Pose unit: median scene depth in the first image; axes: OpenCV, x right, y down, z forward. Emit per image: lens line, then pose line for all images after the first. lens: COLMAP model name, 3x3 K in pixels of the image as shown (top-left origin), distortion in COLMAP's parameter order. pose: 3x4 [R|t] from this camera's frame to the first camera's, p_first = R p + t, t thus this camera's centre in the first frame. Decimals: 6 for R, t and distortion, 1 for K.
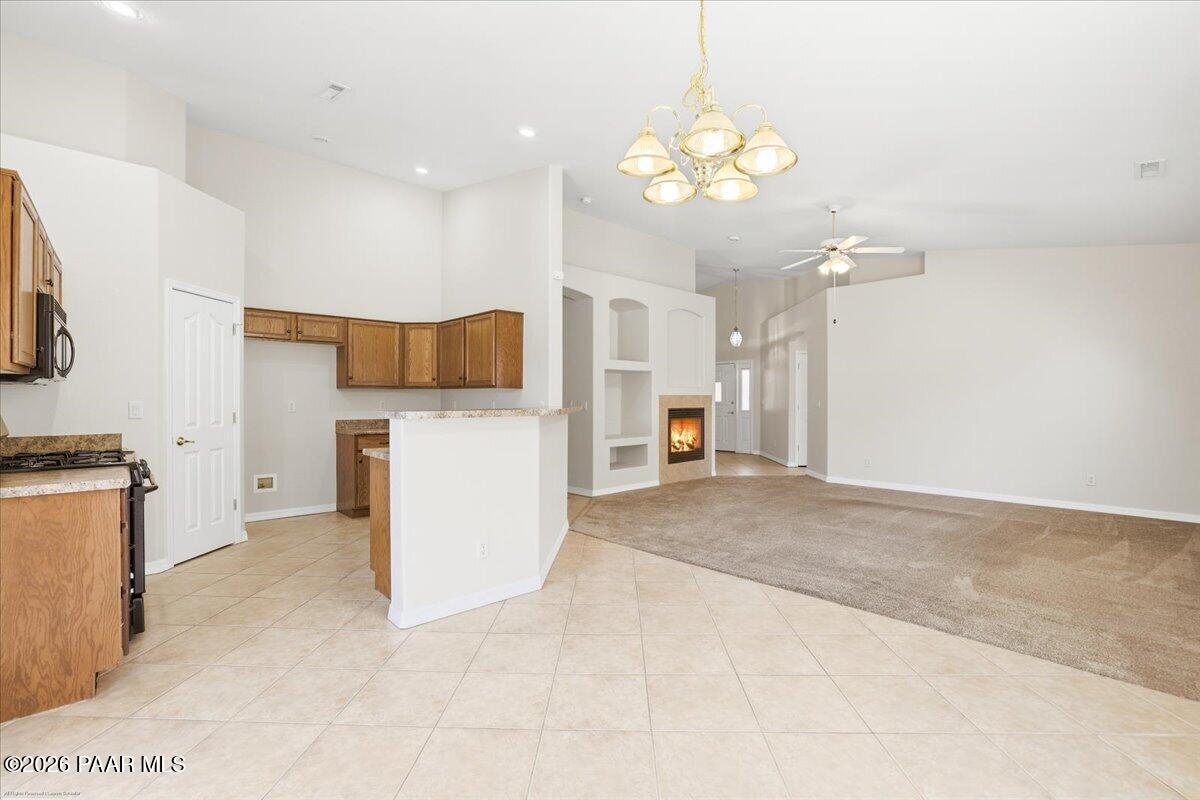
lens RADIAL K [[527.3, 0, 600.0], [0, 527.3, 401.6], [0, 0, 1]] dist [-0.037843, 0.011129]
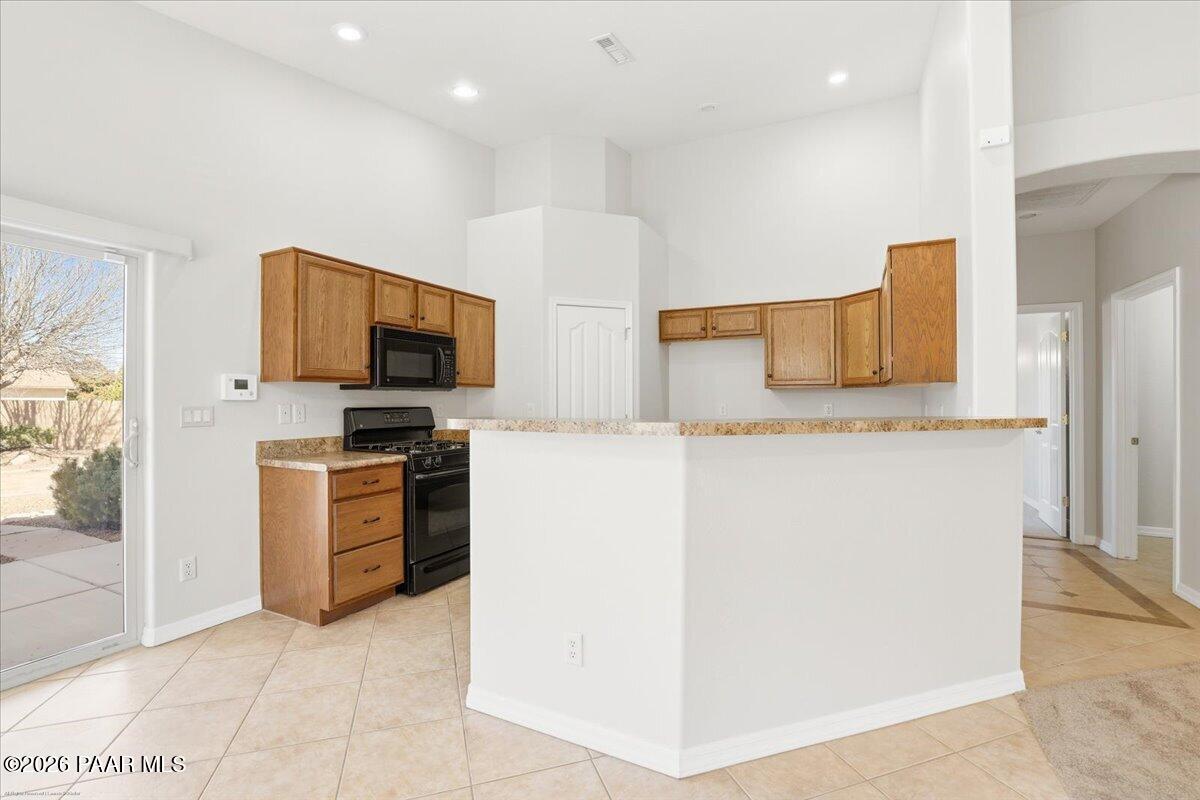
lens RADIAL K [[527.3, 0, 599.7], [0, 527.3, 399.9], [0, 0, 1]] dist [-0.037843, 0.011129]
pose [[0.353415, -0.002477, -0.935463, 0.241752], [-0.005188, 0.999976, -0.004608, -0.003170], [0.935452, 0.006481, 0.353394, 0.556466]]
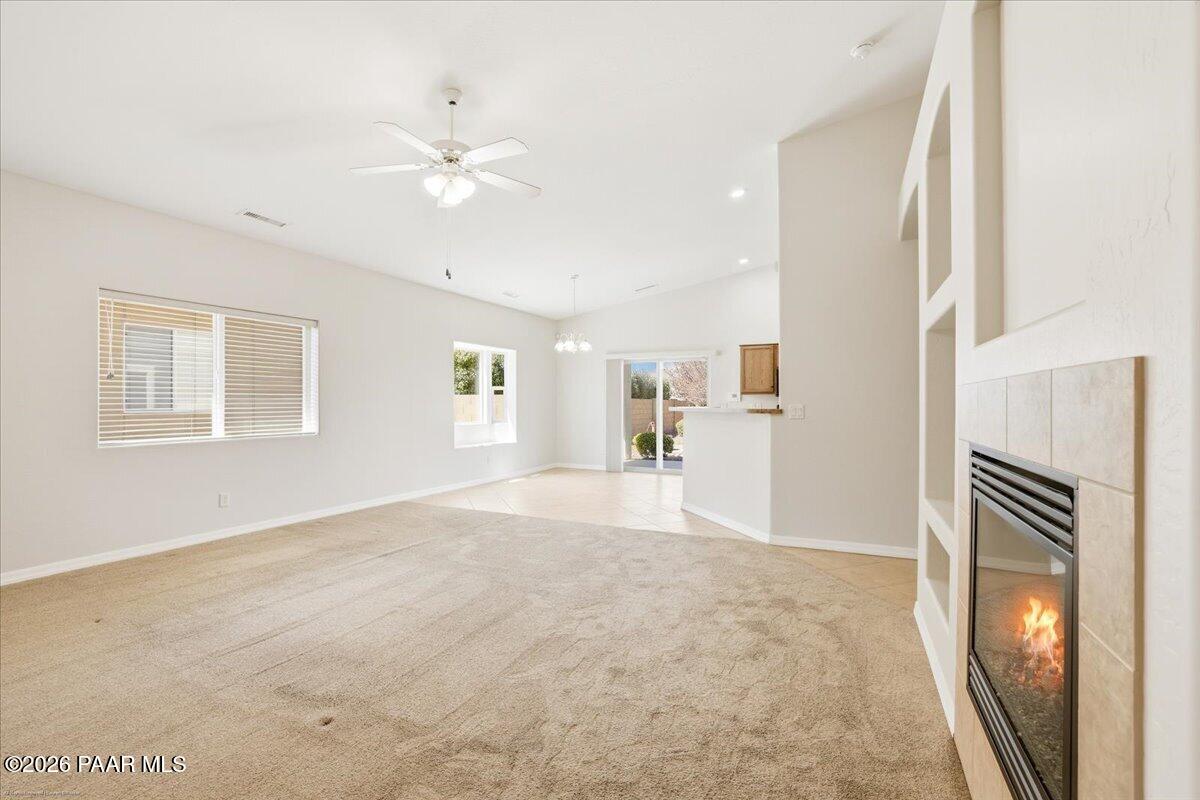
lens RADIAL K [[527.3, 0, 599.2], [0, 527.3, 405.1], [0, 0, 1]] dist [-0.037843, 0.011129]
pose [[-0.927197, 0.001189, -0.374572, 0.610719], [-0.003265, 0.999931, 0.011257, -0.009268], [0.374560, 0.011660, -0.927129, 1.892055]]
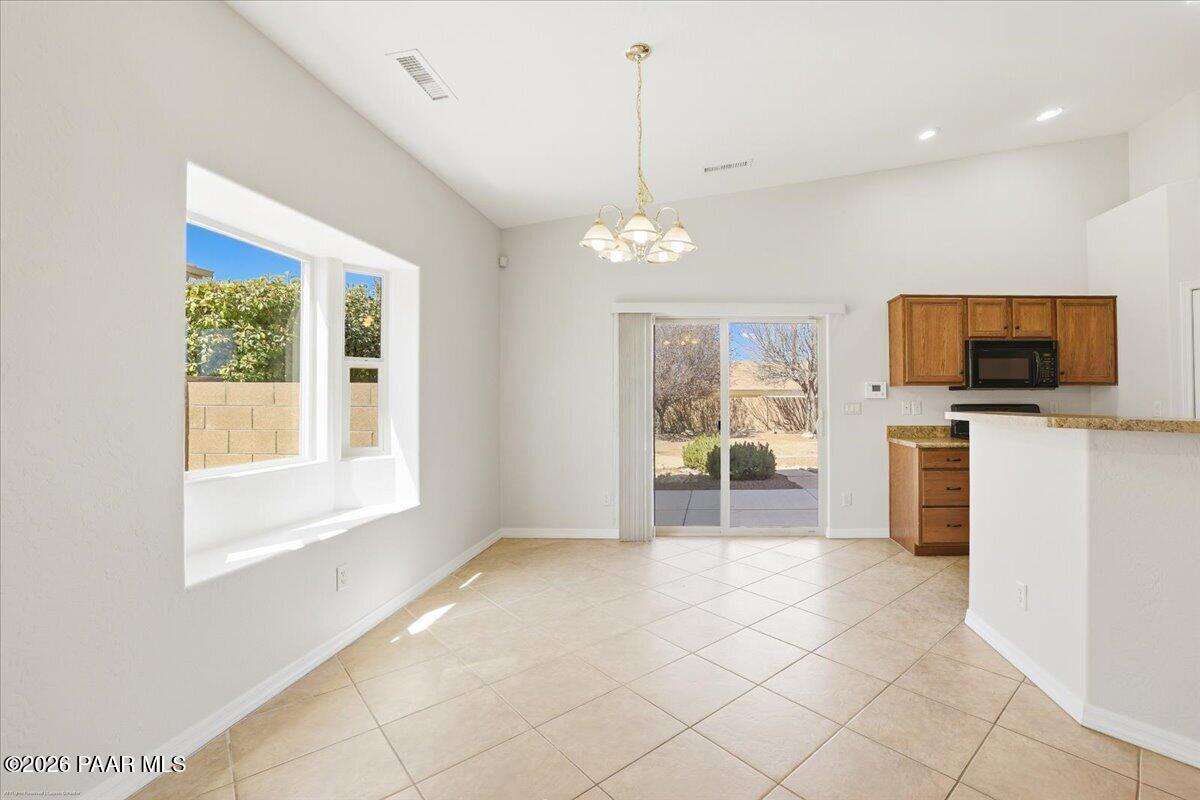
lens RADIAL K [[527.3, 0, 714.0], [0, 527.3, 394.1], [0, 0, 1]] dist [-0.037843, 0.011129]
pose [[-0.664213, -0.006163, -0.747518, 0.444530], [-0.004928, 0.999980, -0.003866, -0.006230], [0.747527, 0.001116, -0.664231, 0.804660]]
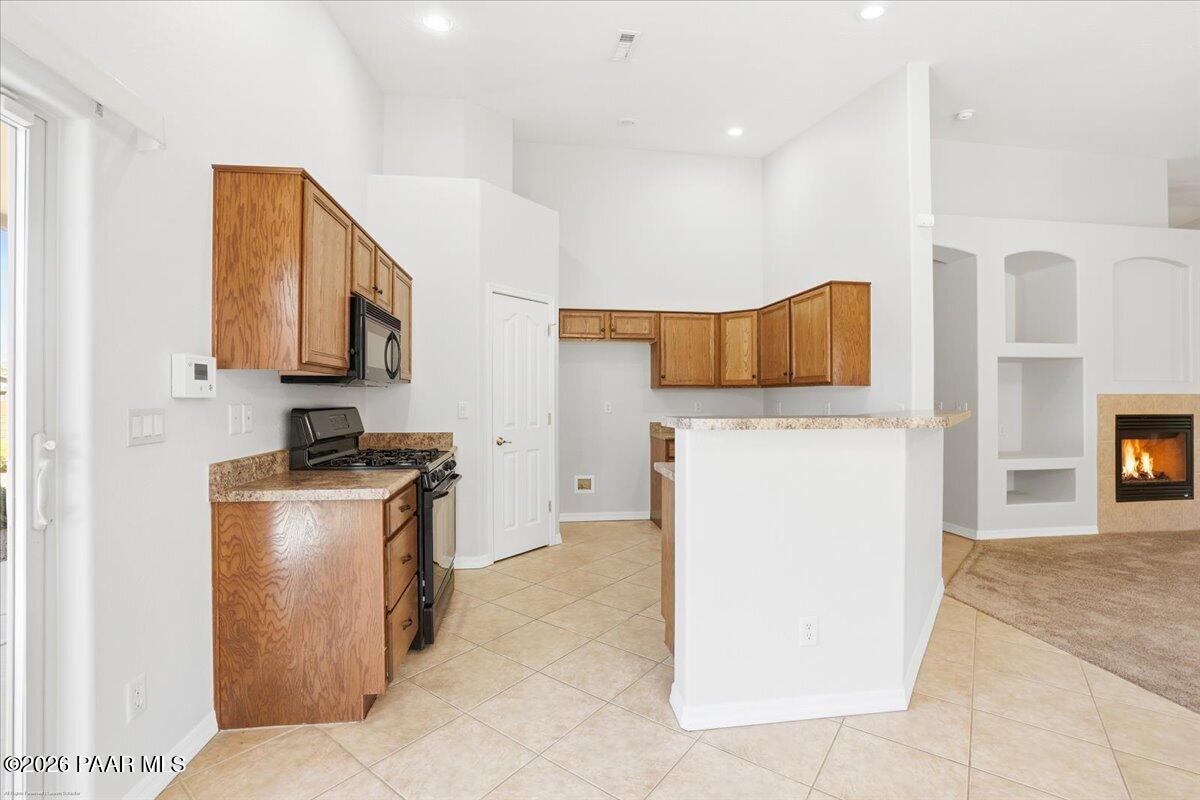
lens RADIAL K [[527.3, 0, 603.7], [0, 527.3, 396.7], [0, 0, 1]] dist [-0.037843, 0.011129]
pose [[0.821425, -0.002831, -0.570309, -0.043067], [-0.003346, 0.999947, -0.009782, -0.001508], [0.570306, 0.009944, 0.821372, 0.221470]]
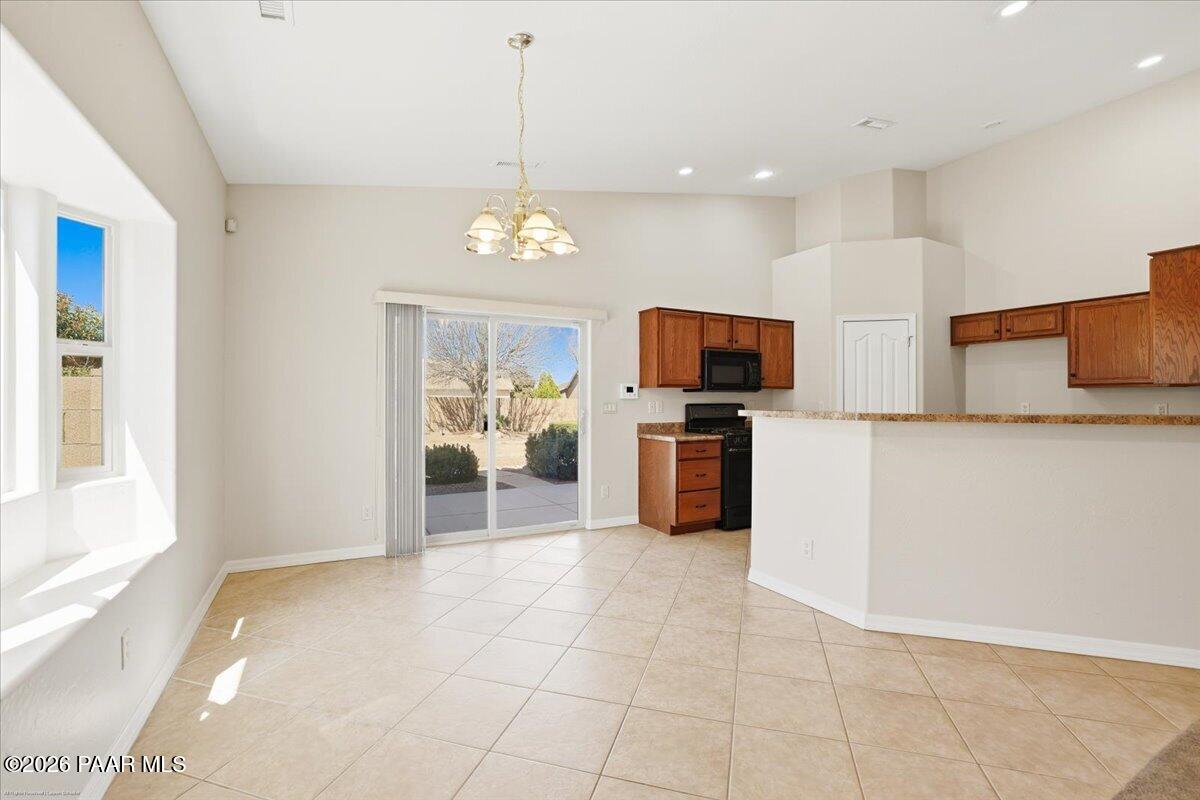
lens RADIAL K [[527.3, 0, 607.6], [0, 527.3, 397.8], [0, 0, 1]] dist [-0.037843, 0.011129]
pose [[-0.243761, -0.001993, -0.969833, 0.582631], [-0.008045, 0.999968, -0.000033, -0.005259], [0.969802, 0.007794, -0.243769, 0.595601]]
